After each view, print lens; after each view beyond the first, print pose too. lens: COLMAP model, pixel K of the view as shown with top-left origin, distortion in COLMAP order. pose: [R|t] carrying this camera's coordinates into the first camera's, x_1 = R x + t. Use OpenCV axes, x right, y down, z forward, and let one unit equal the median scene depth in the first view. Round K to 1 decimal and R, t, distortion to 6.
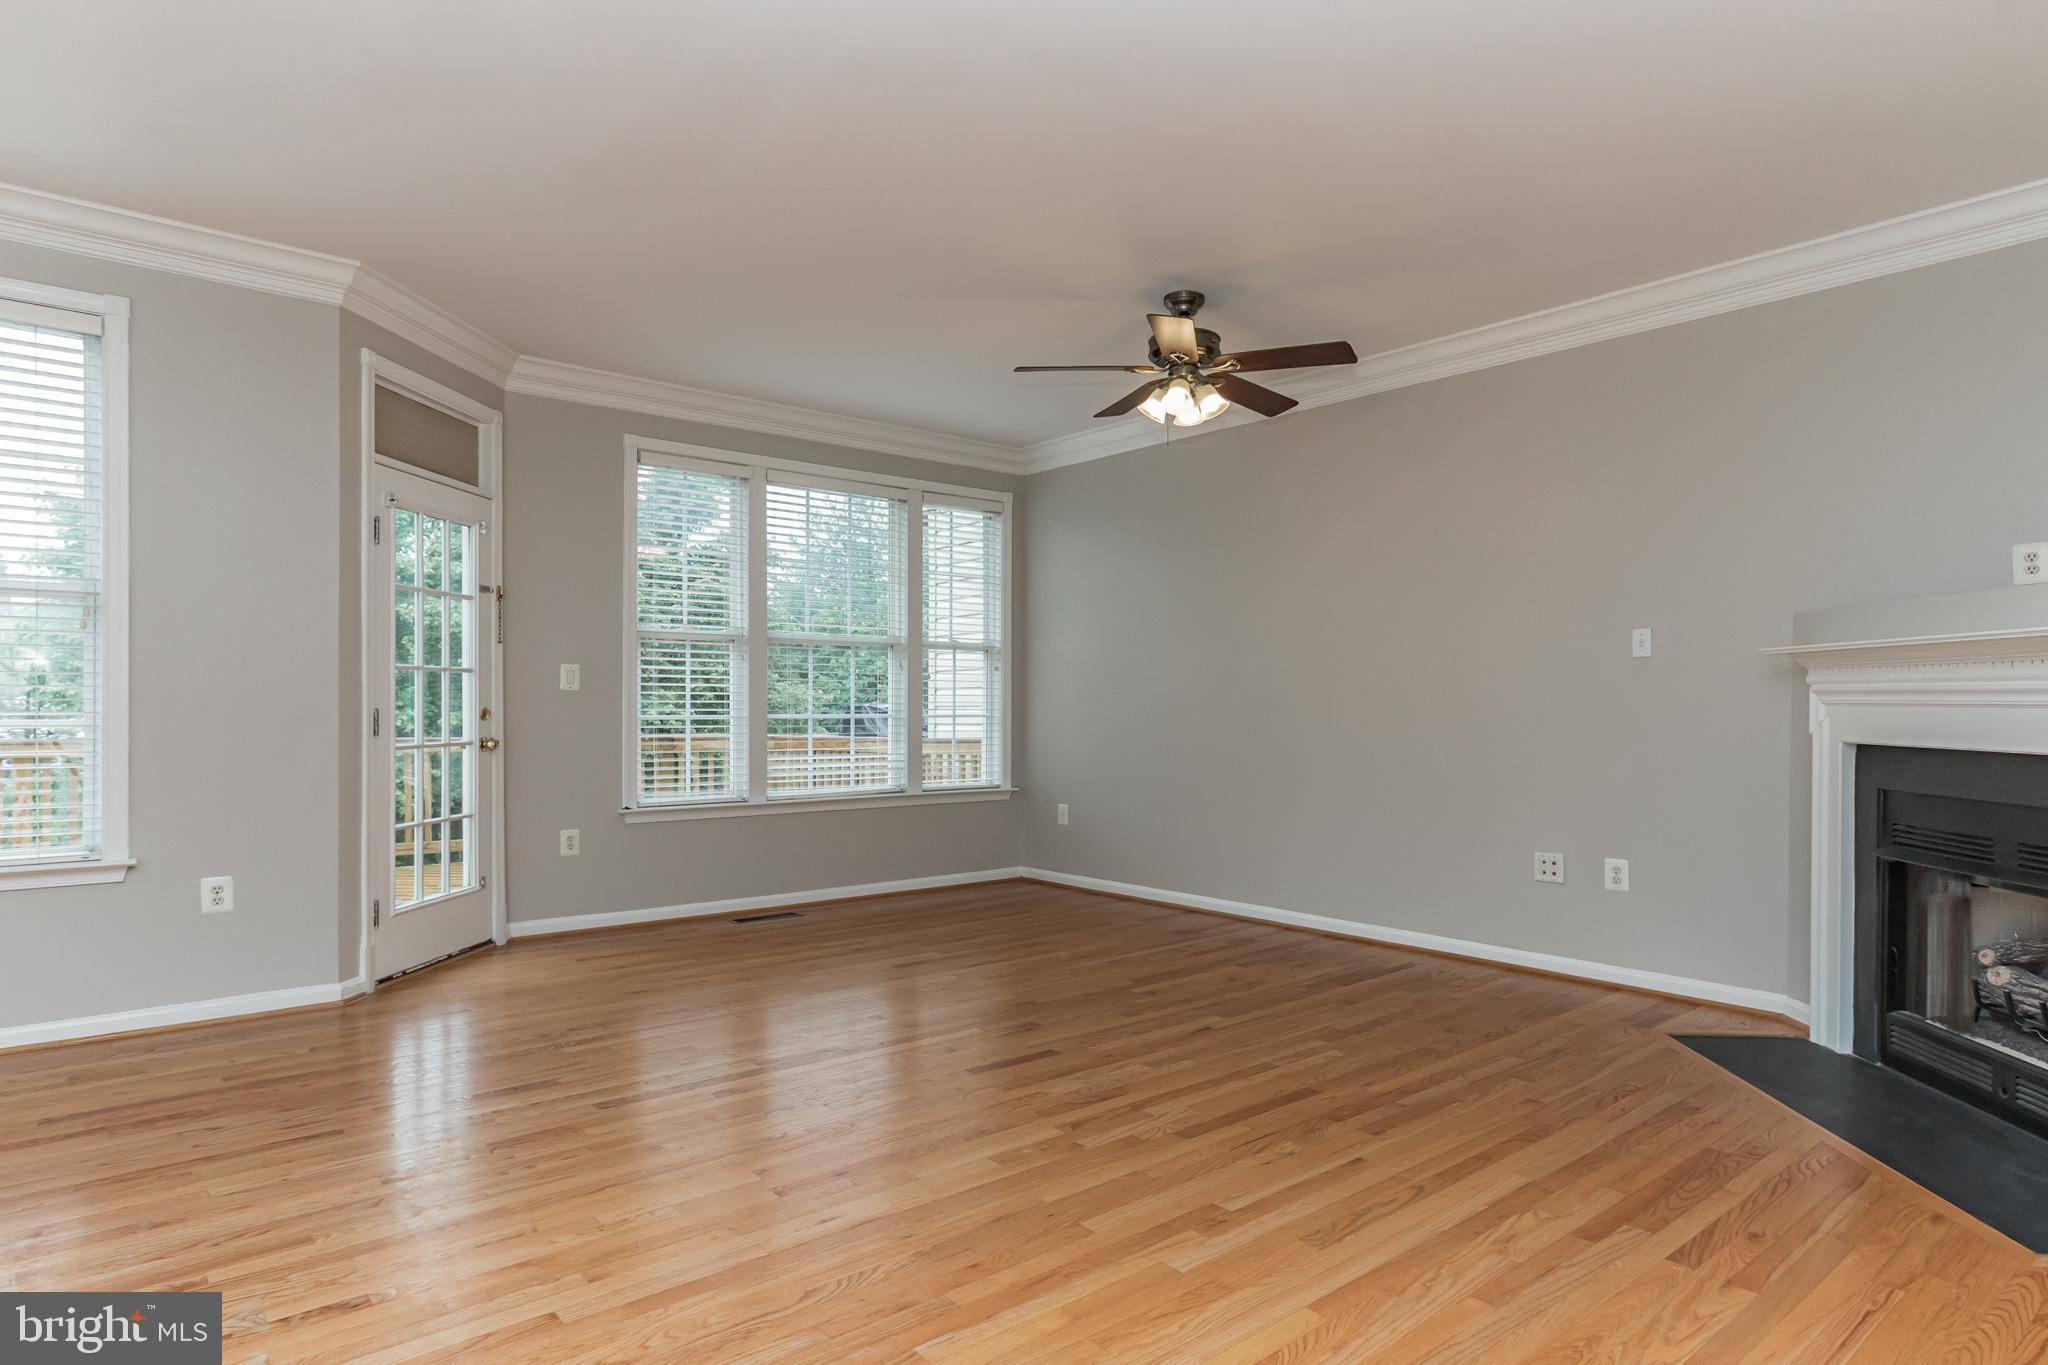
lens RADIAL K [[1124.2, 0, 1030.6], [0, 1124.2, 695.8], [0, 0, 1]] dist [-0.026221, 0.000246]
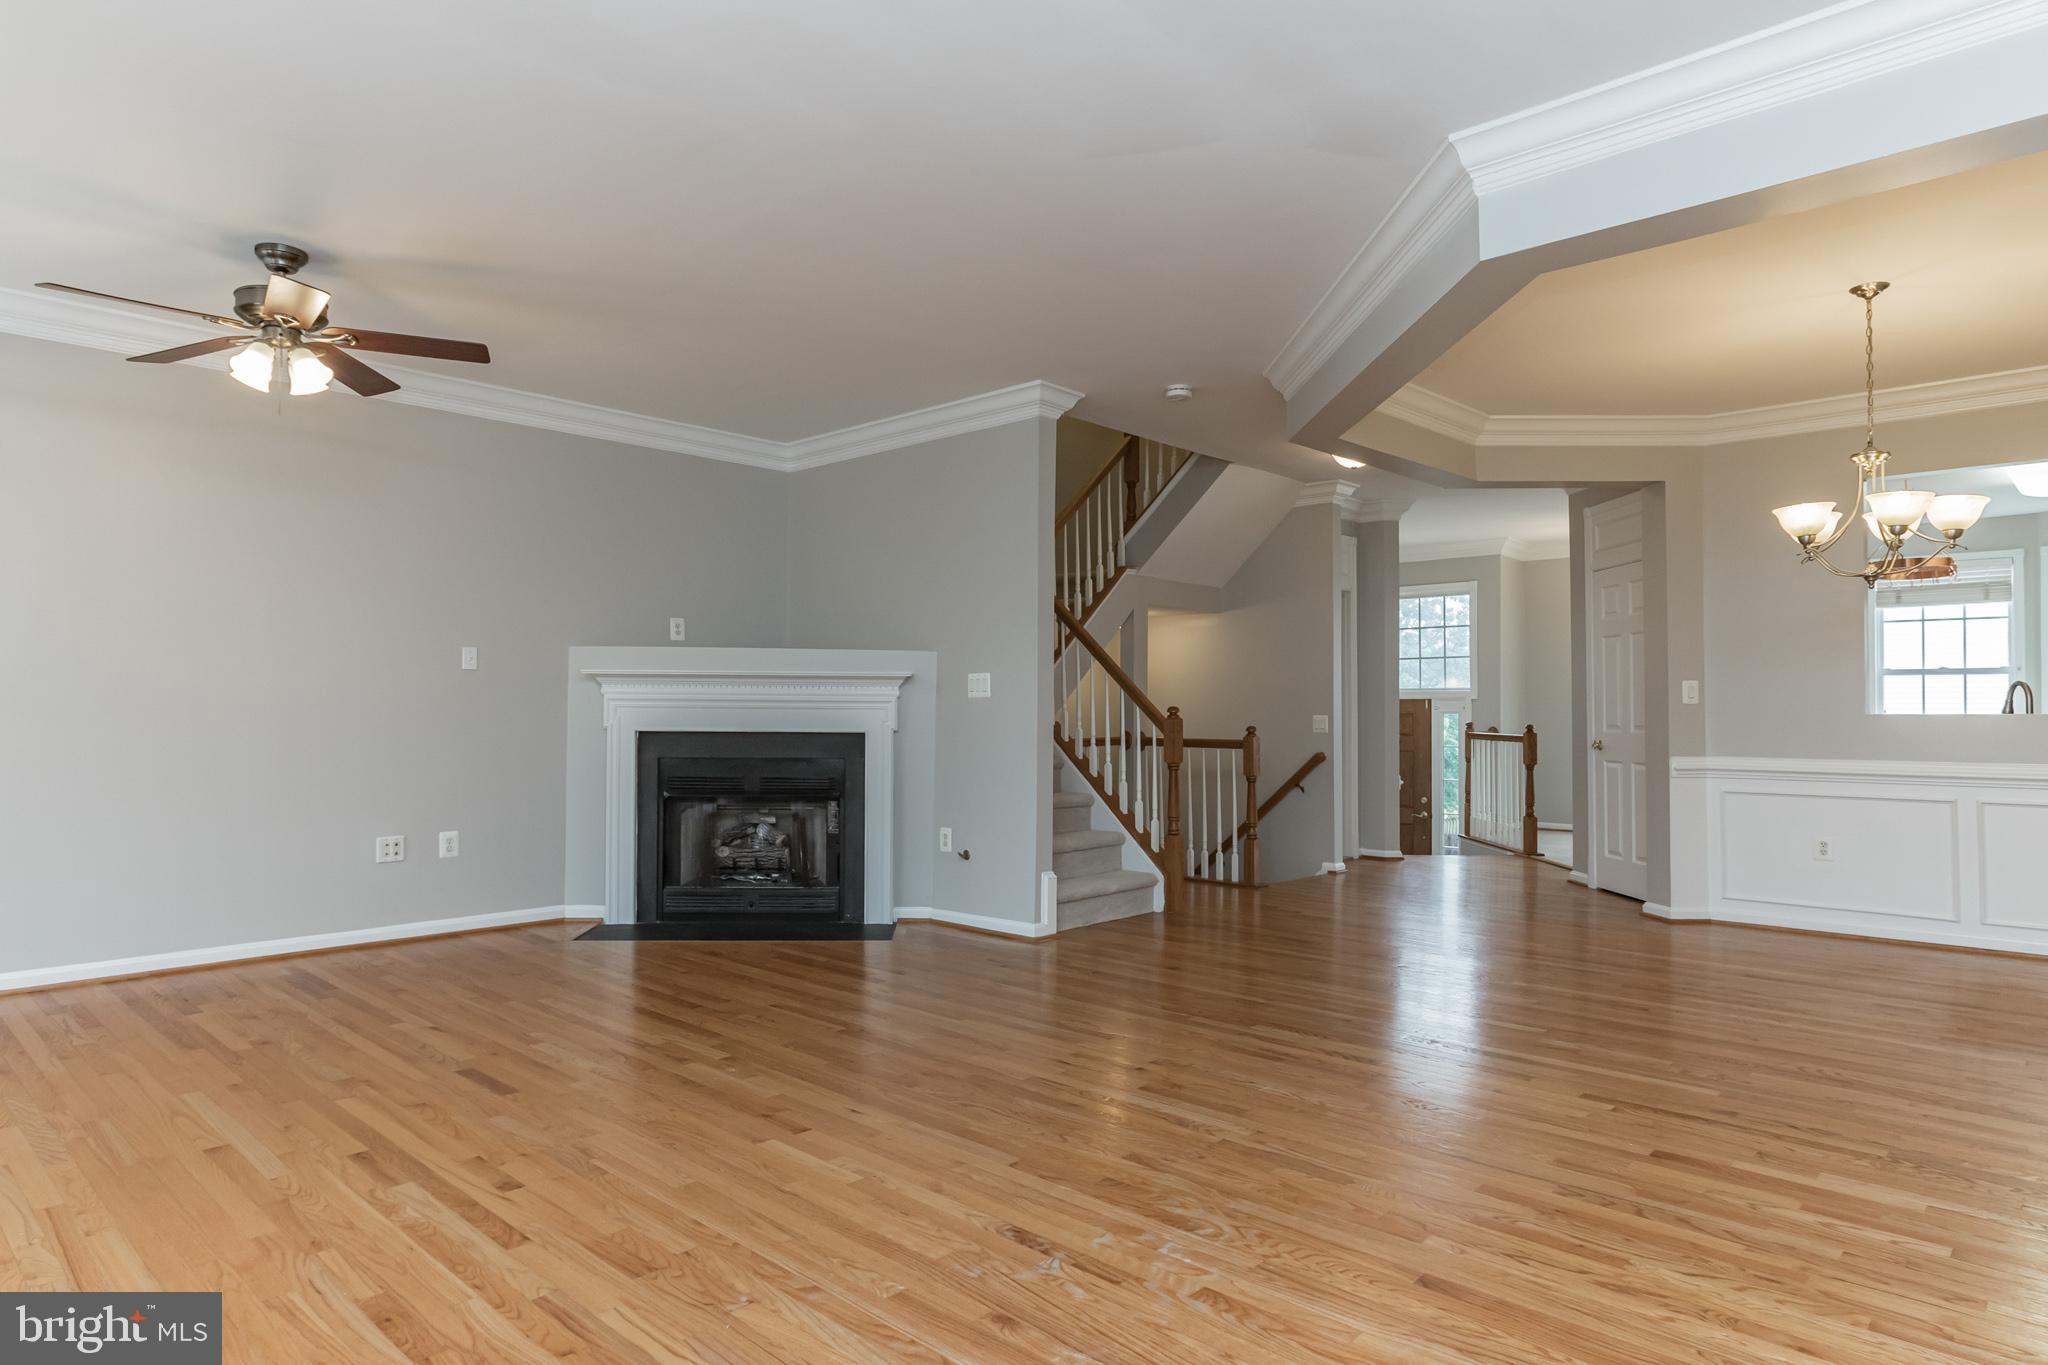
lens RADIAL K [[1124.2, 0, 1030.6], [0, 1124.2, 695.8], [0, 0, 1]] dist [-0.026221, 0.000246]
pose [[-0.077950, 0.002569, 0.996954, -0.970760], [-0.009925, 0.999945, -0.003353, -0.008264], [-0.996908, -0.010156, -0.077920, 0.584875]]
